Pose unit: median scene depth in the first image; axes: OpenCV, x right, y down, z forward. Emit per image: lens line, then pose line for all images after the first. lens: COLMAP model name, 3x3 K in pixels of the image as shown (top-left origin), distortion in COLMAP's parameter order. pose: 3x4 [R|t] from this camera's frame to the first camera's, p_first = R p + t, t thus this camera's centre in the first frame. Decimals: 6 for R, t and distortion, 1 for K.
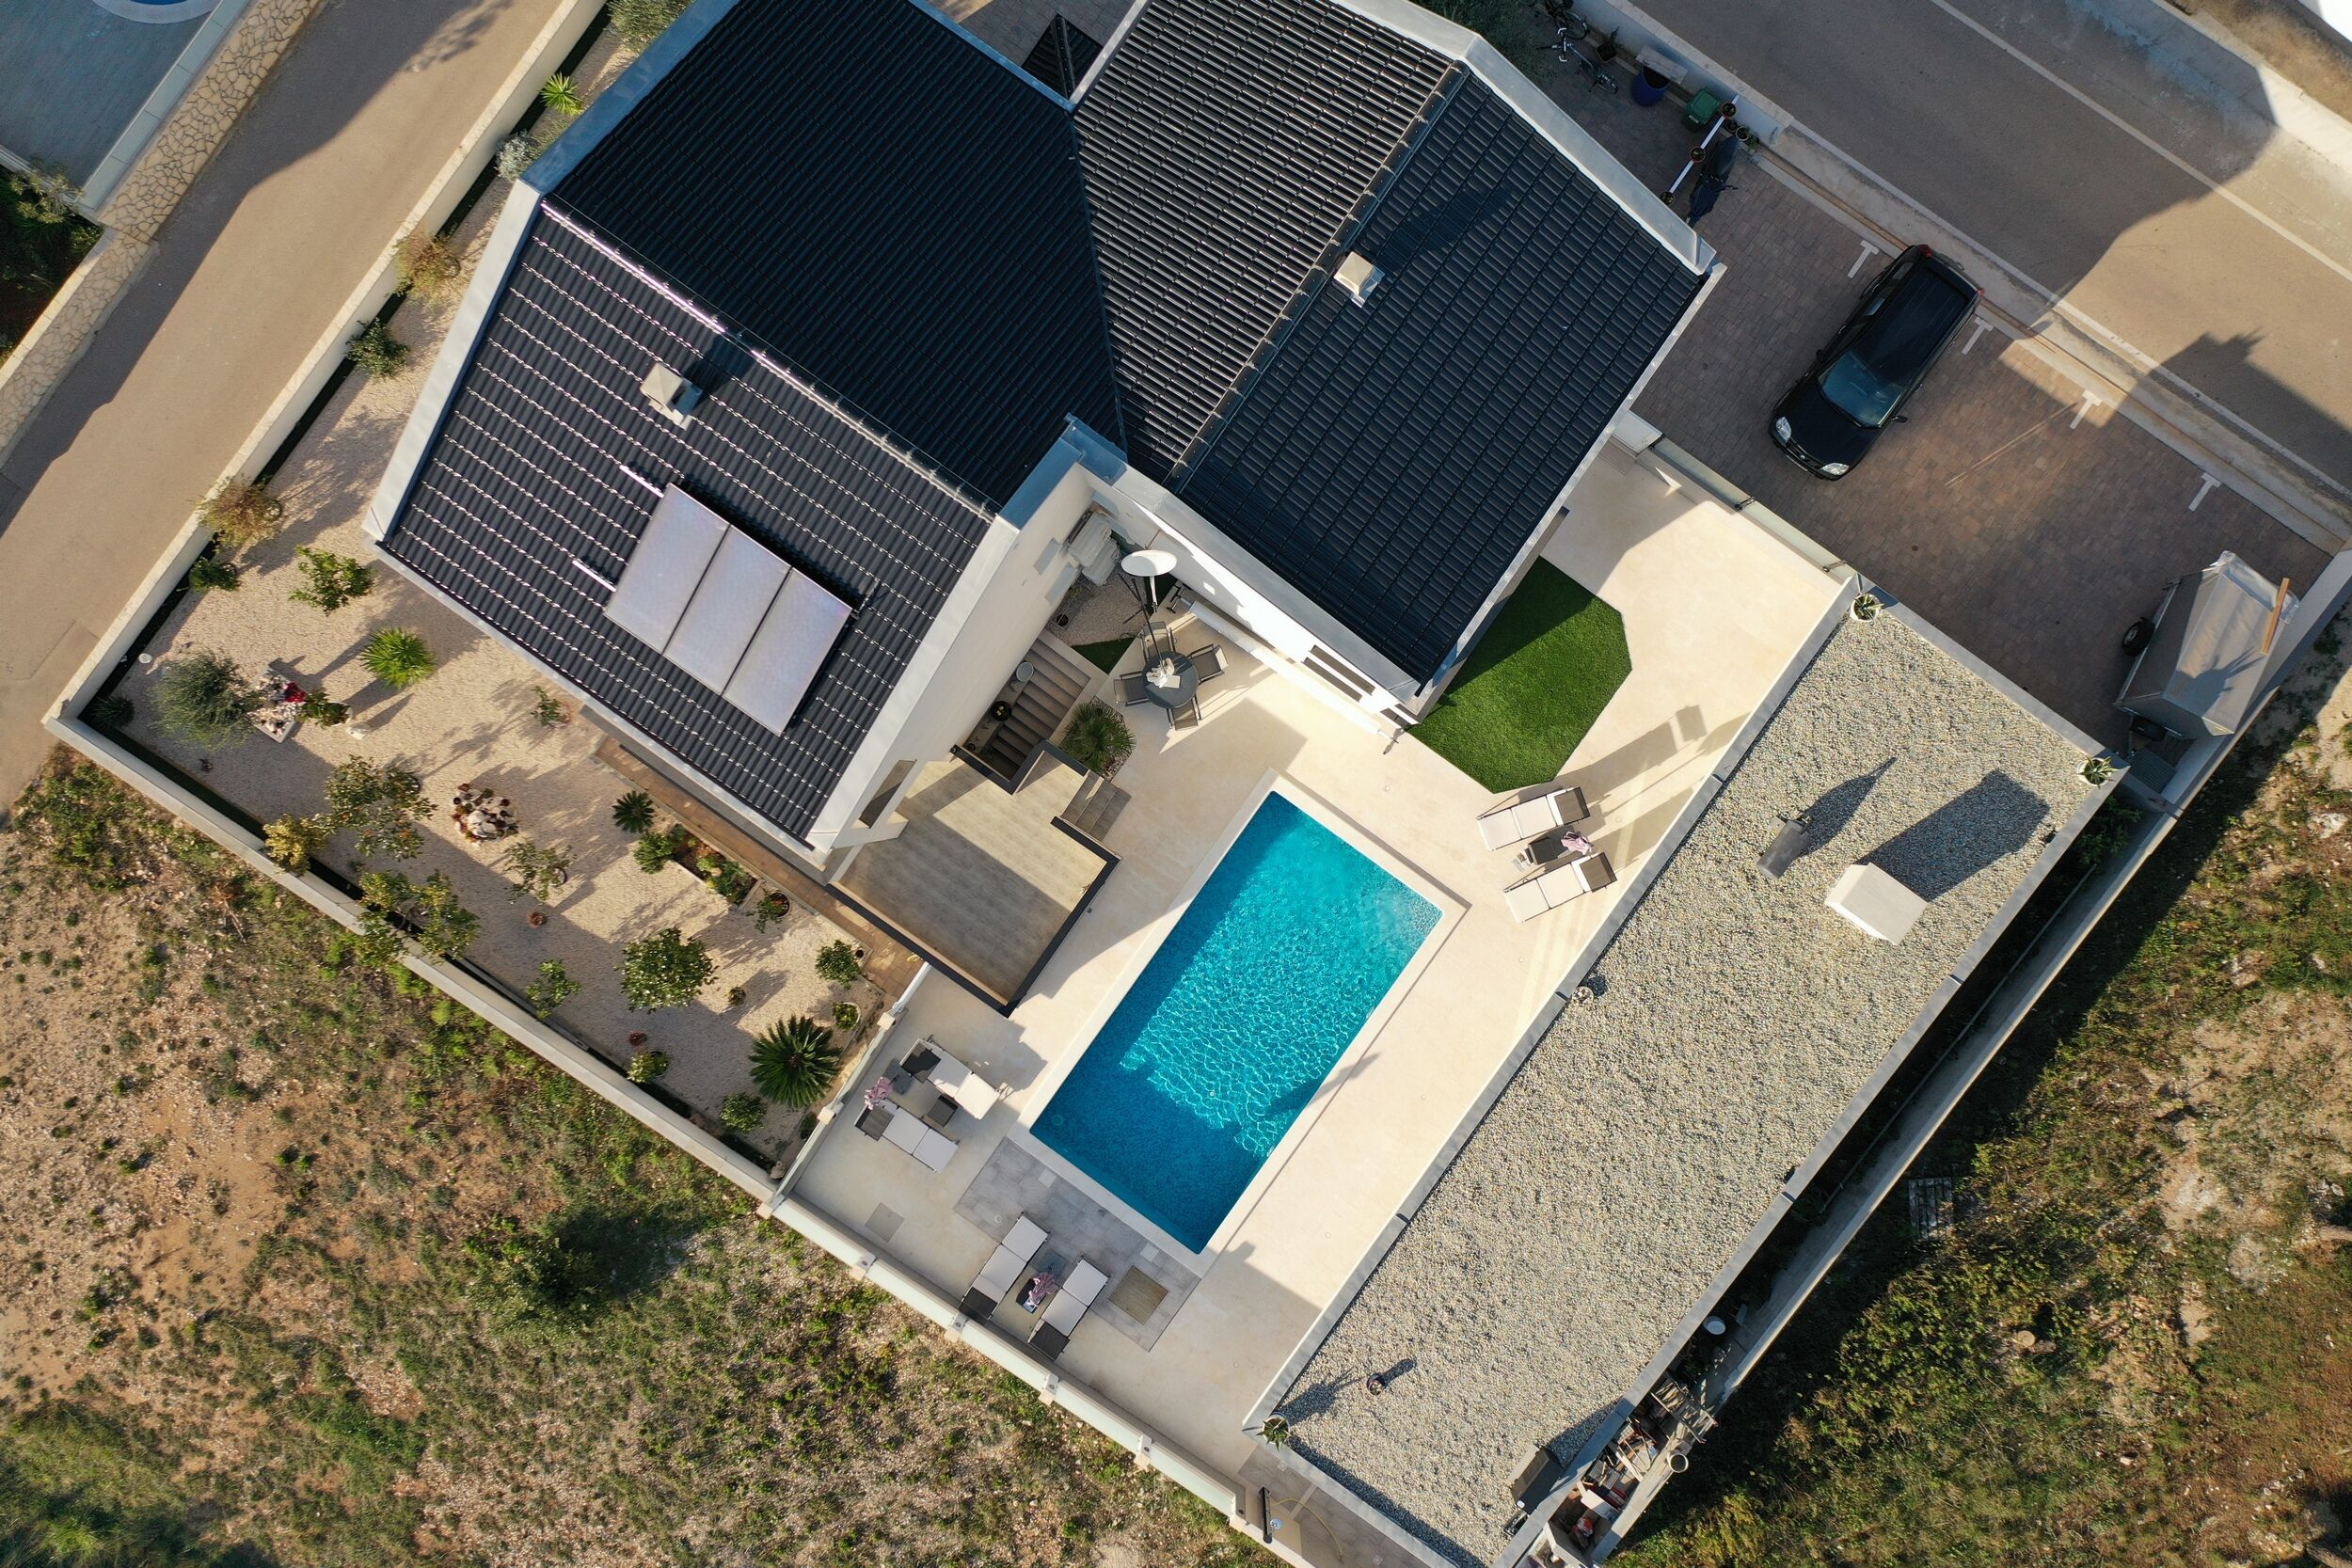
lens RADIAL K [[1892.0, 0, 1176.0], [0, 1892.0, 784.0], [0, 0, 1]] dist [0.017671, 0.014440]
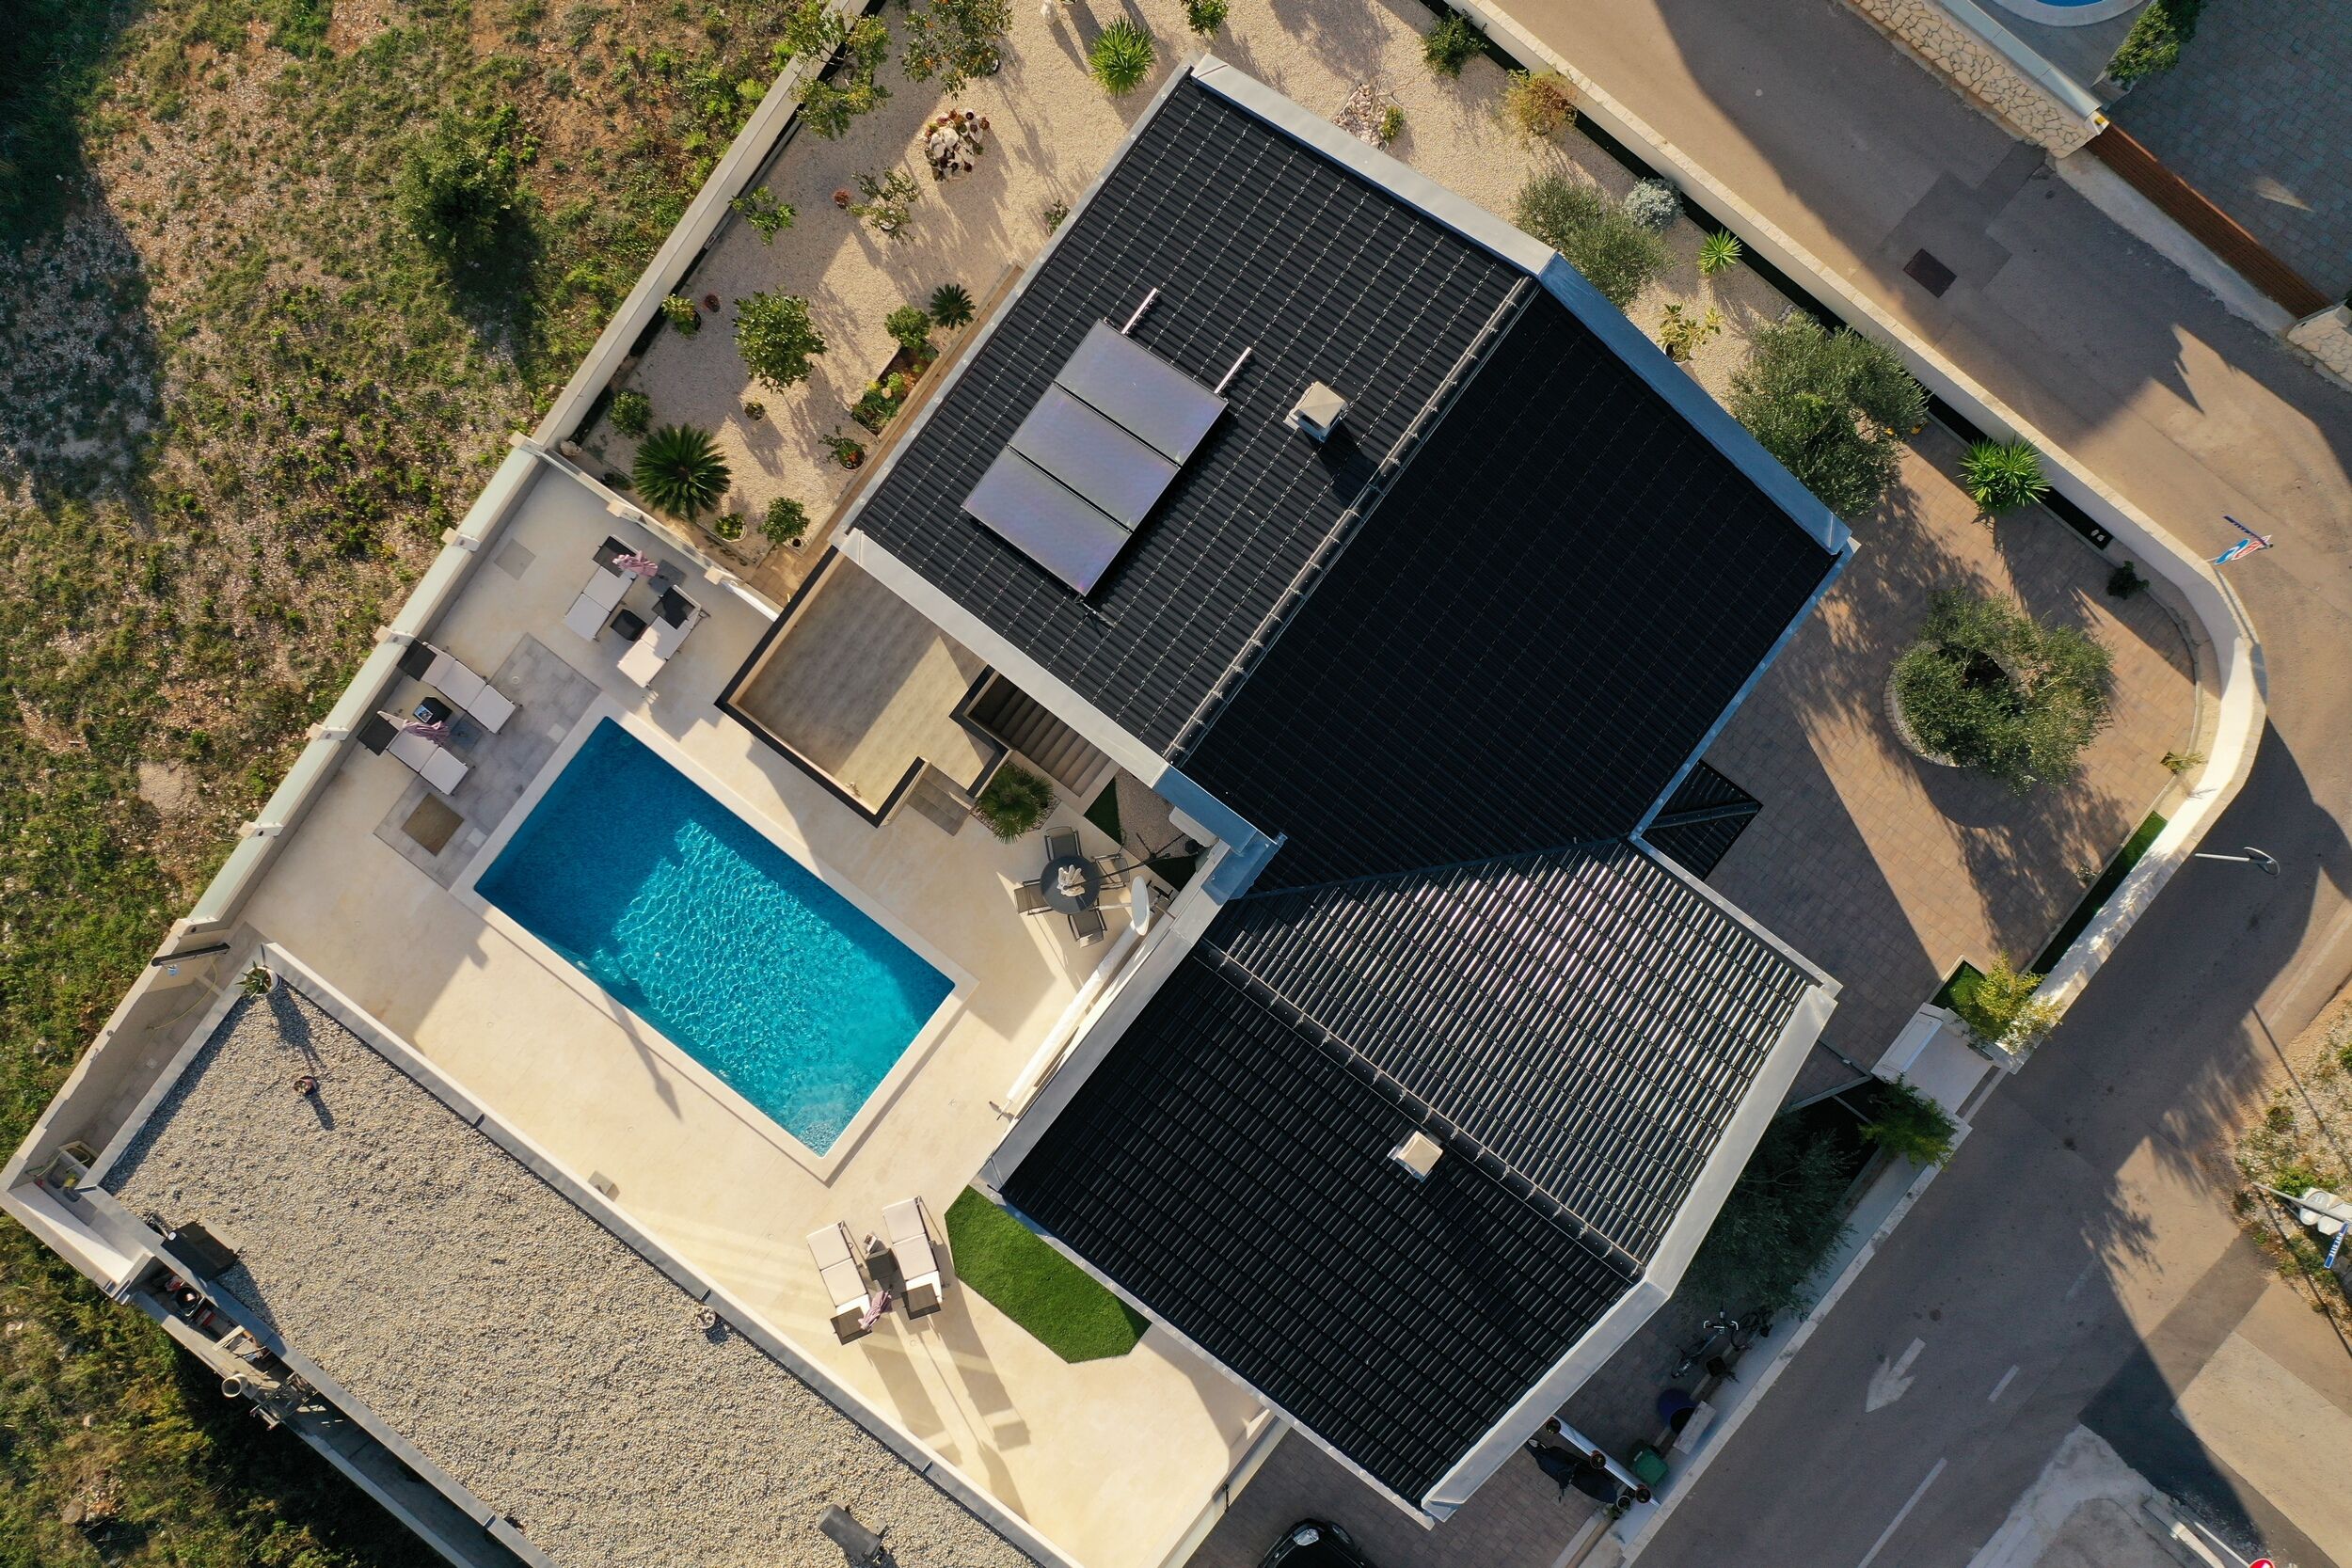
lens RADIAL K [[1878.4, 0, 1176.0], [0, 1878.4, 784.0], [0, 0, 1]] dist [0.017218, 0.016751]
pose [[-0.034345, 0.998602, 0.040178, -0.091420], [-0.999121, -0.035274, 0.022630, -0.125243], [0.024016, -0.039366, 0.998936, 0.062567]]
